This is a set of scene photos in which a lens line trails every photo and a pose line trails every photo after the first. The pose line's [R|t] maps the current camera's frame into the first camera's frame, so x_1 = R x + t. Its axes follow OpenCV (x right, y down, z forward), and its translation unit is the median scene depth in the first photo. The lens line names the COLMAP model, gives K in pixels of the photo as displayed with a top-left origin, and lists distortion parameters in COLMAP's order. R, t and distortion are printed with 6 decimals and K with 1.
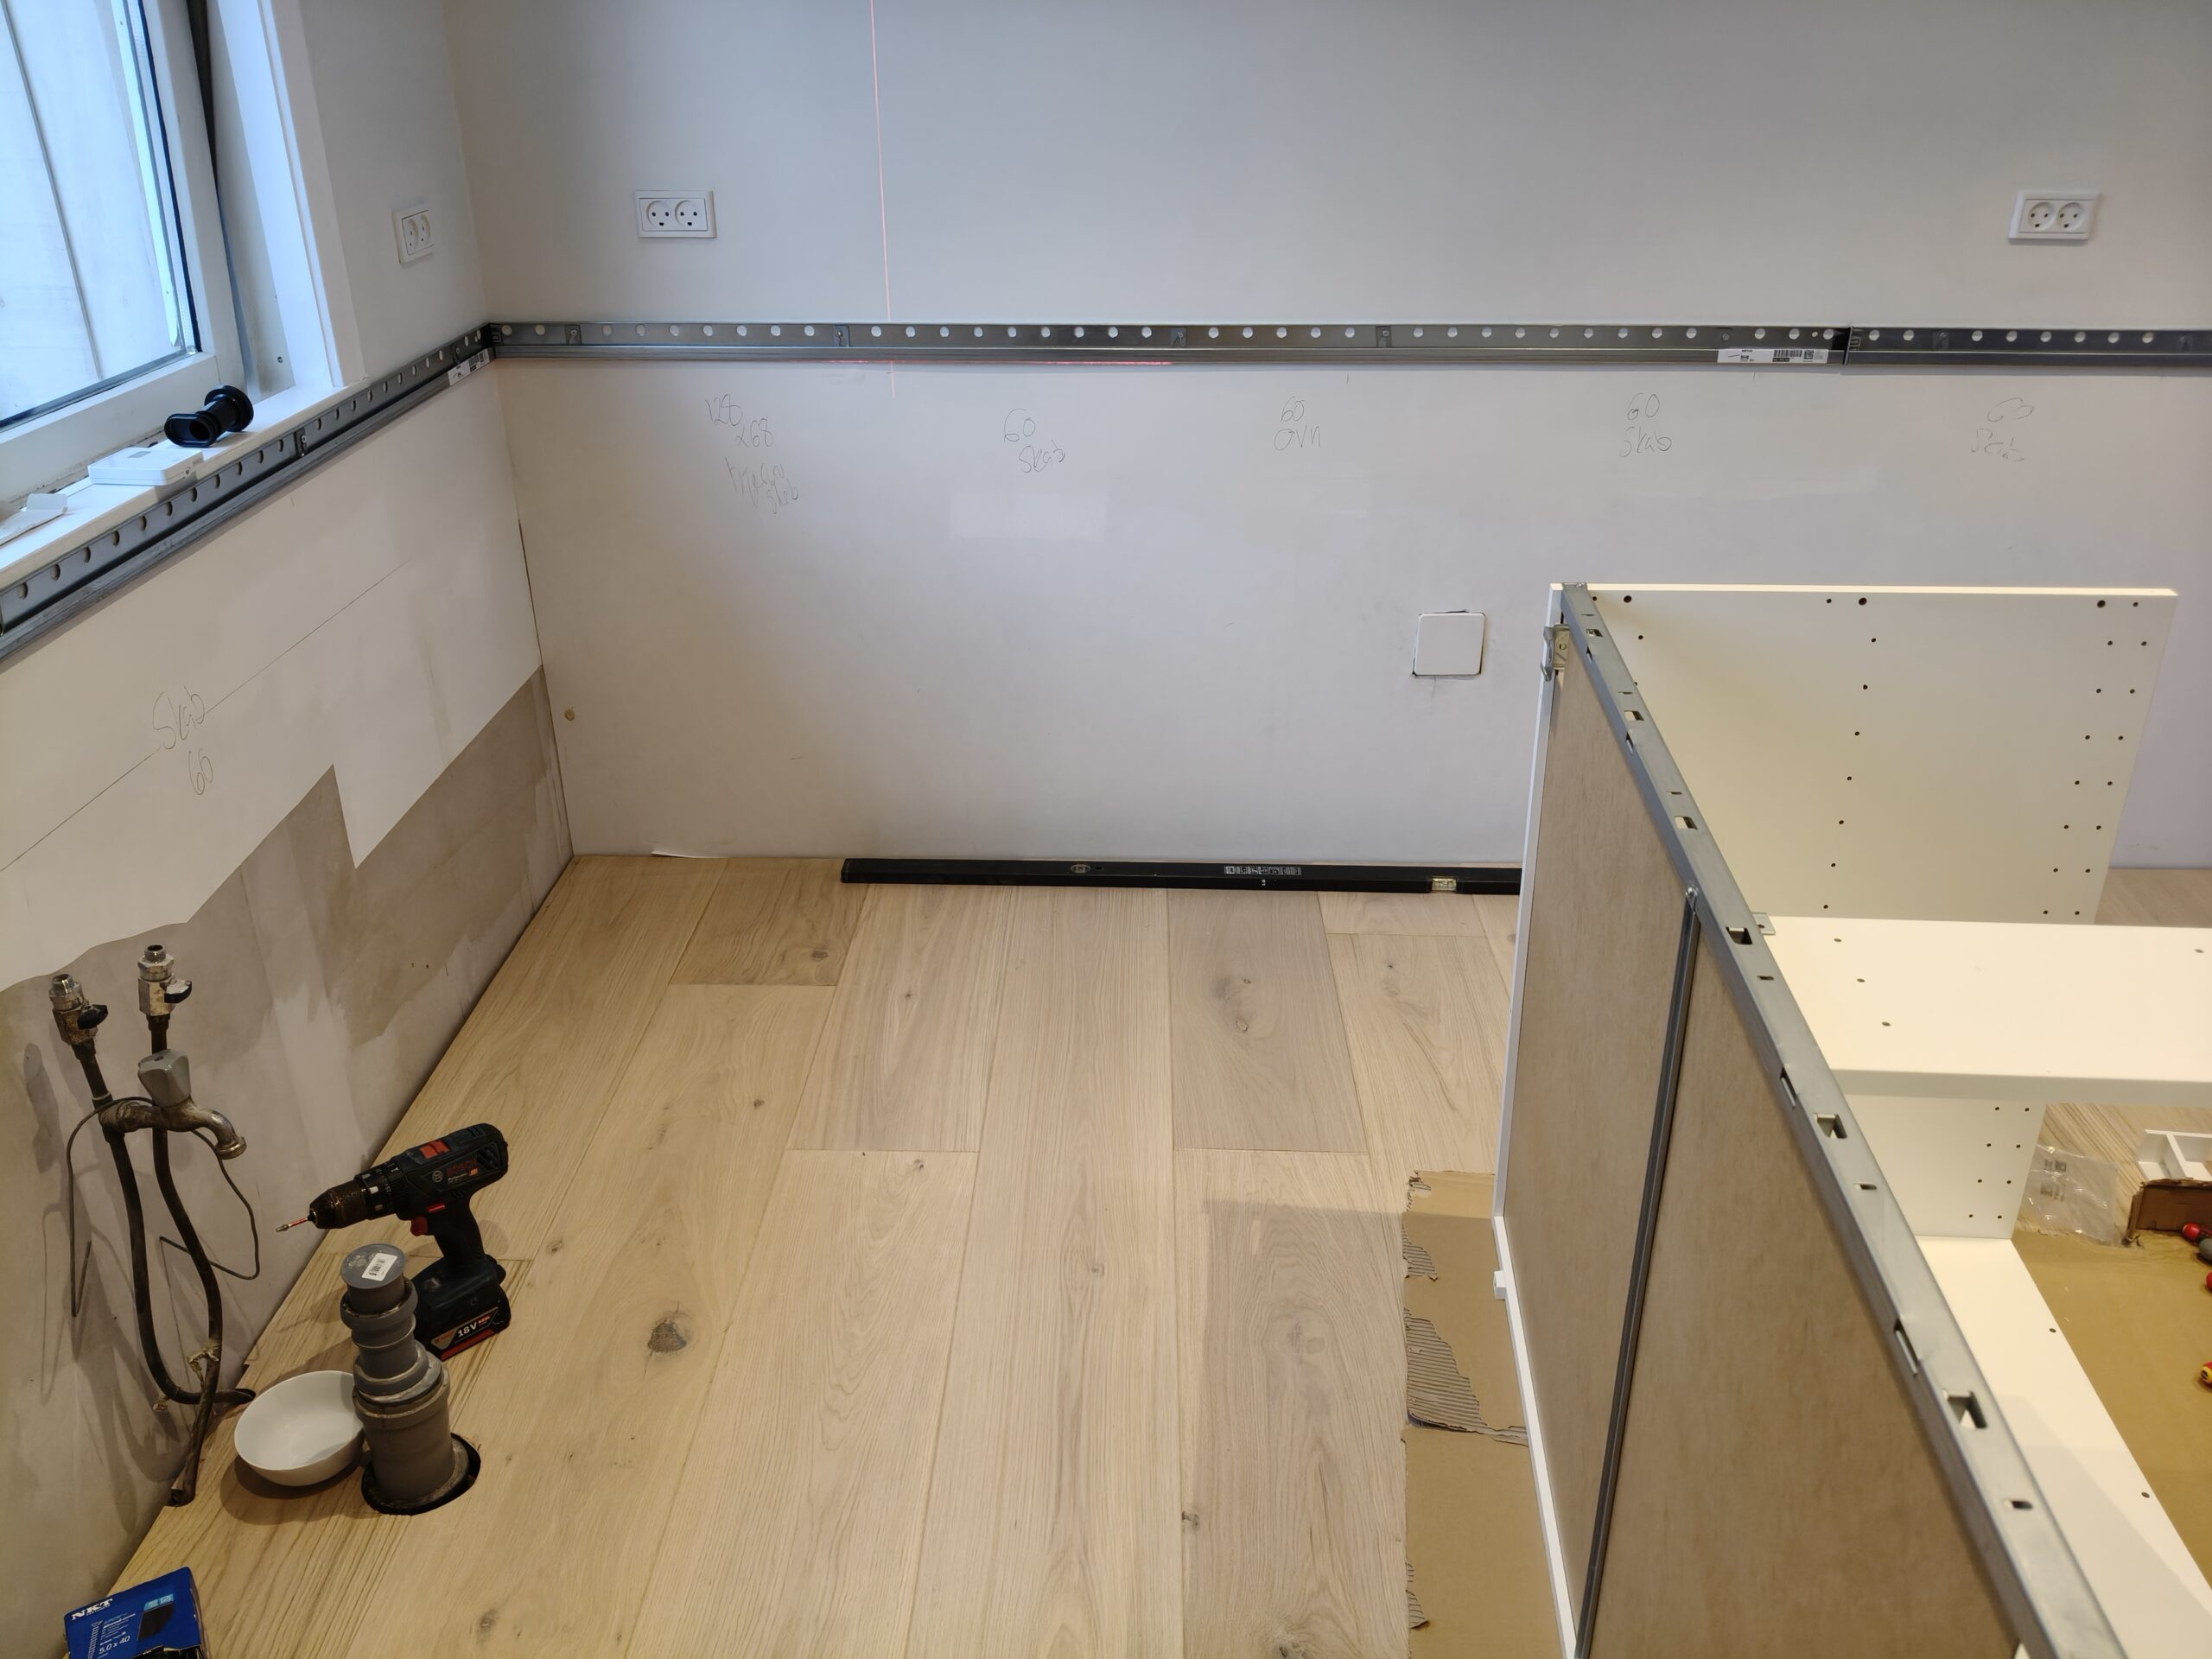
lens RADIAL K [[1706.5, 0, 1117.7], [0, 1706.5, 804.2], [0, 0, 1]] dist [0.072404, -0.132453]
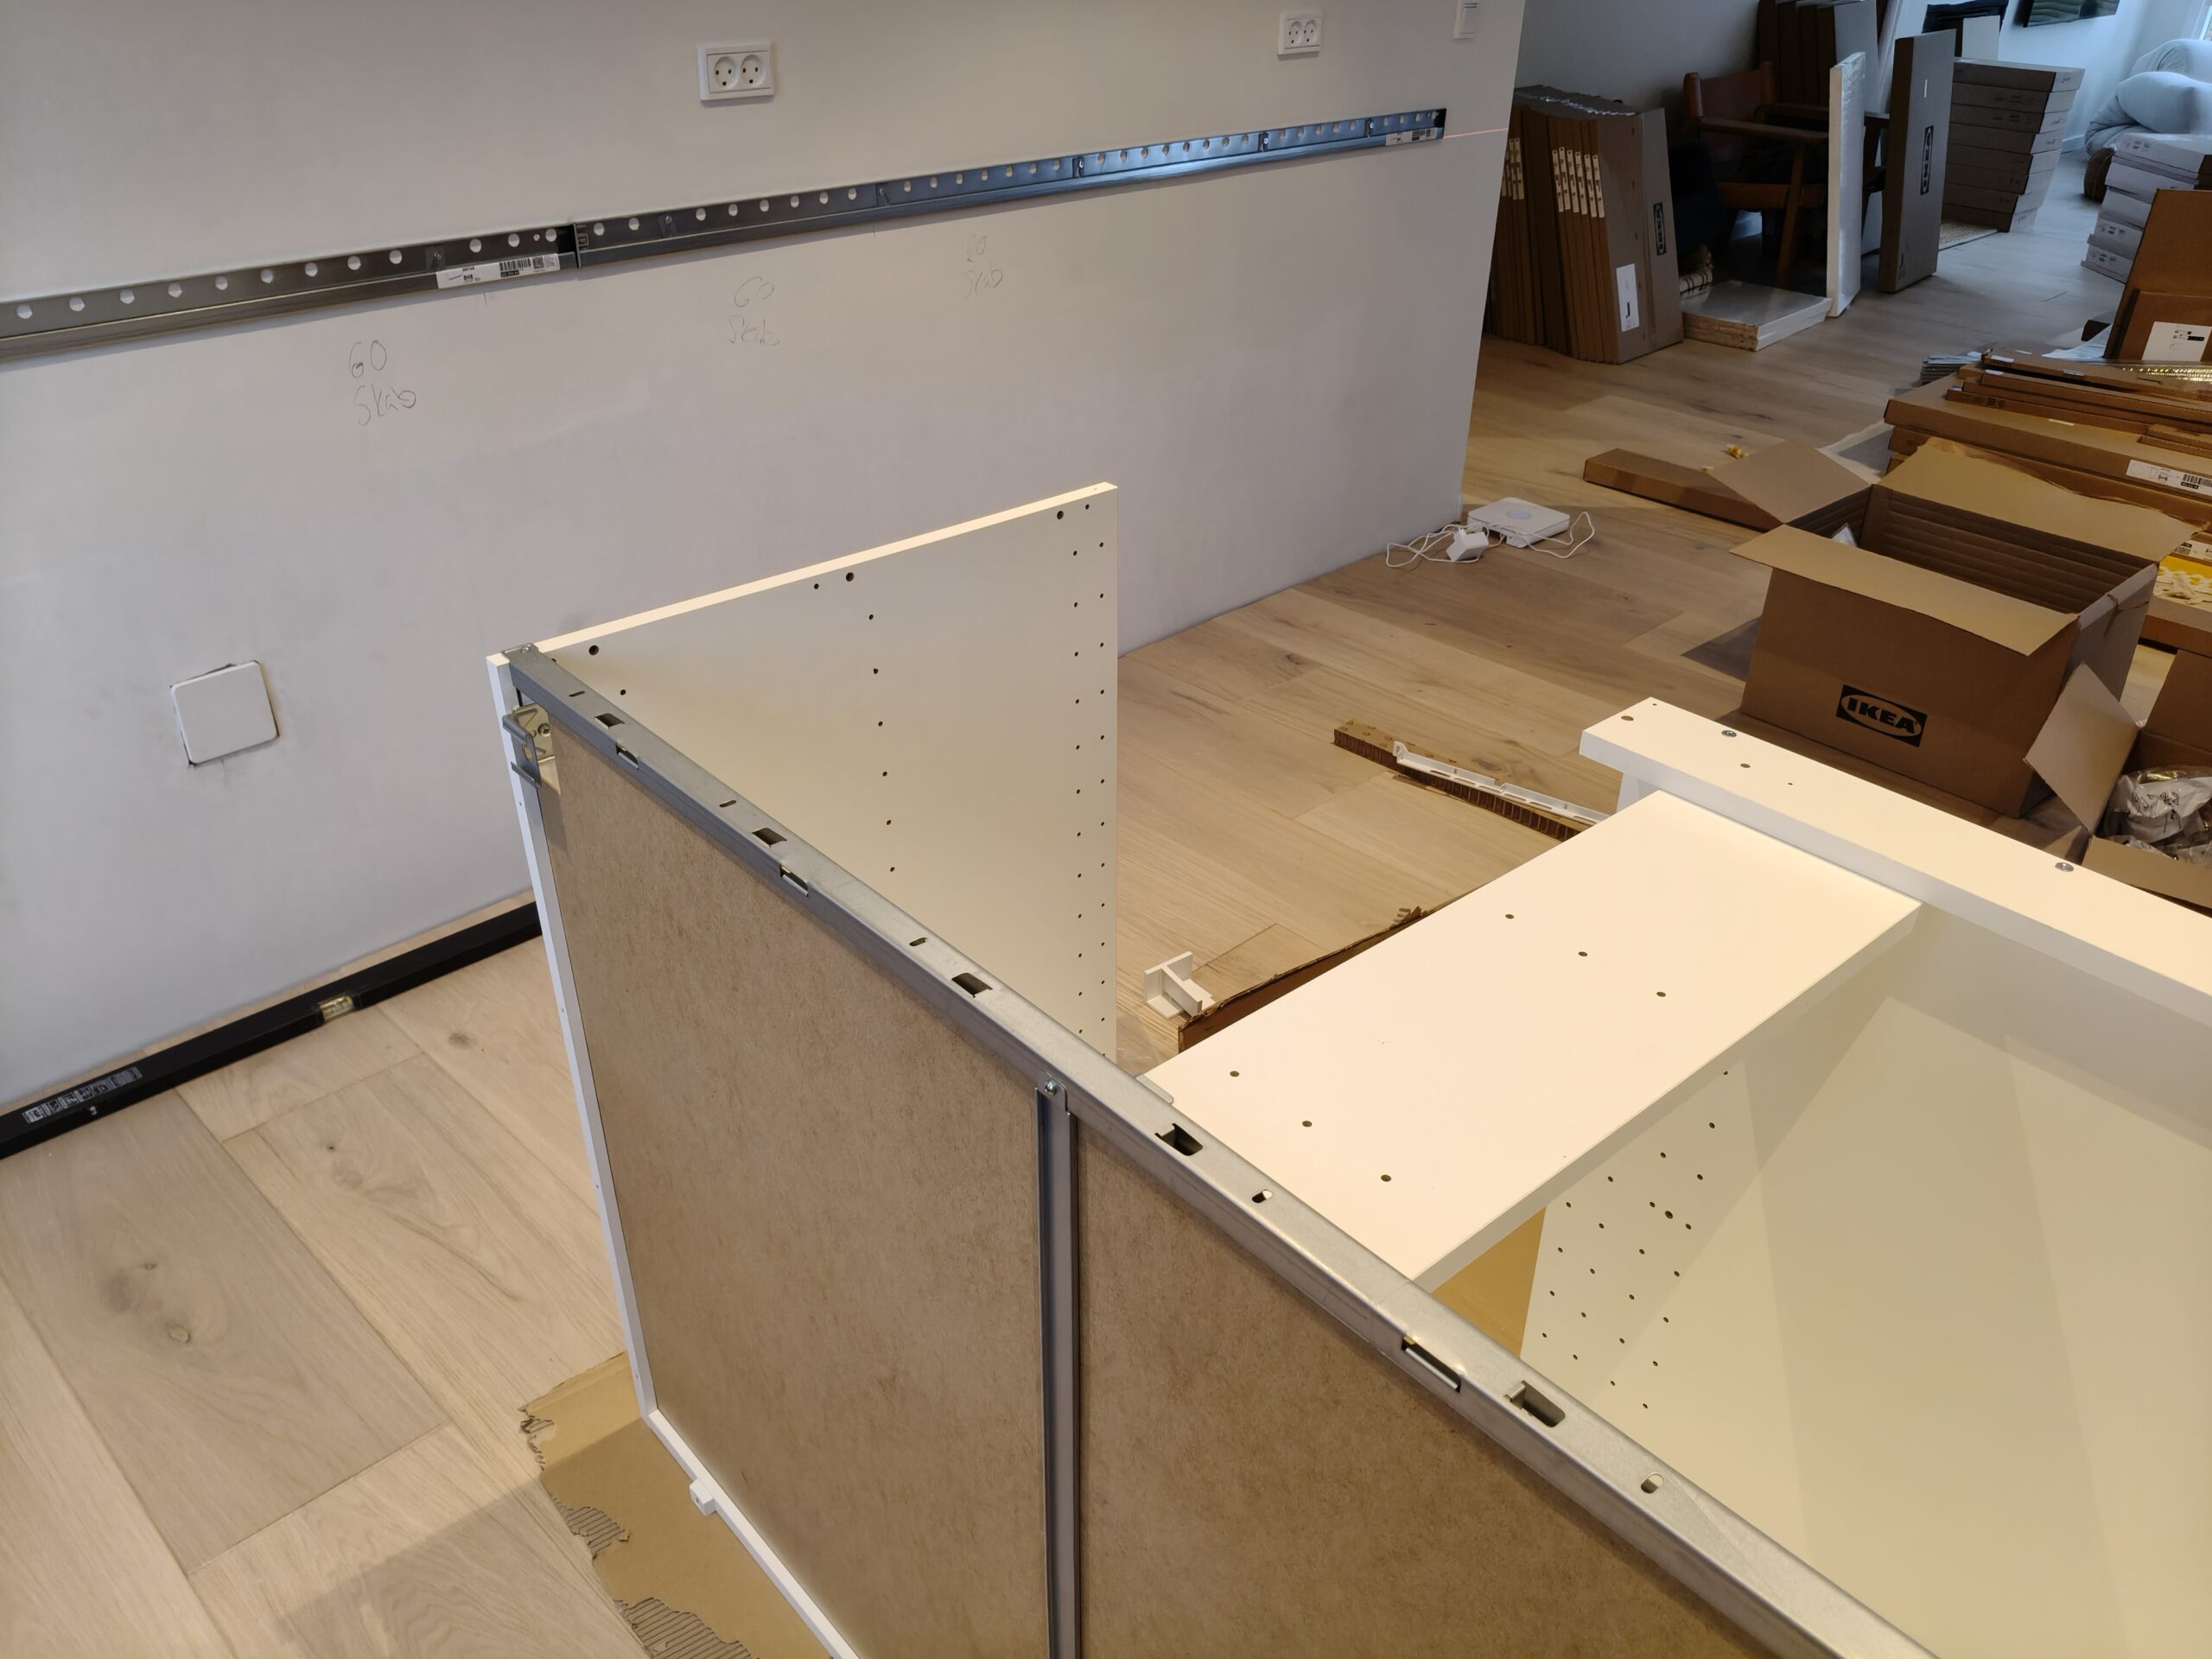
lens RADIAL K [[1715.4, 0, 1106.0], [0, 1715.4, 829.5], [0, 0, 1]] dist [-0.033749, 0.003565]
pose [[0.690318, -0.353523, 0.631255, -0.029941], [0.294294, 0.934257, 0.201384, -0.090620], [-0.660948, 0.046756, 0.748974, 0.213490]]
